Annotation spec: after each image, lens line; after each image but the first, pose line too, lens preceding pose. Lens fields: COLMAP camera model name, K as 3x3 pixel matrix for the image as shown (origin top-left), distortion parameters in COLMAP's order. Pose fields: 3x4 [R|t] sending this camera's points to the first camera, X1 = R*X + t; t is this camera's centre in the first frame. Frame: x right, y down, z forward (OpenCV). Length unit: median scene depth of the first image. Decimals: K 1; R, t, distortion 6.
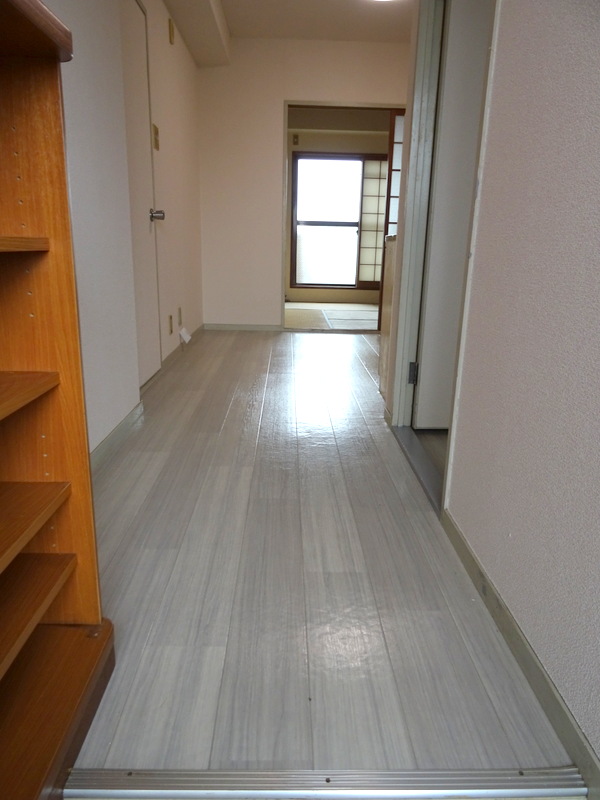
lens RADIAL K [[576.1, 0, 300.0], [0, 576.1, 400.0], [0, 0, 1]] dist [-0.005317, -0.006269]
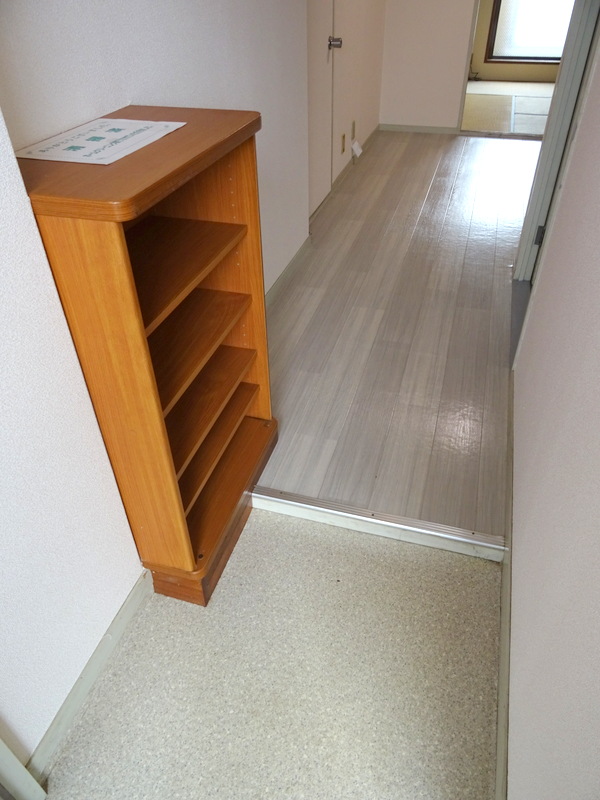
lens RADIAL K [[576.1, 0, 300.0], [0, 576.1, 400.0], [0, 0, 1]] dist [-0.005317, -0.006269]
pose [[0.951858, 0.156401, -0.263640, 0.094031], [-0.041873, 0.918326, 0.393605, -0.171315], [0.303667, -0.363616, 0.880664, -0.247819]]
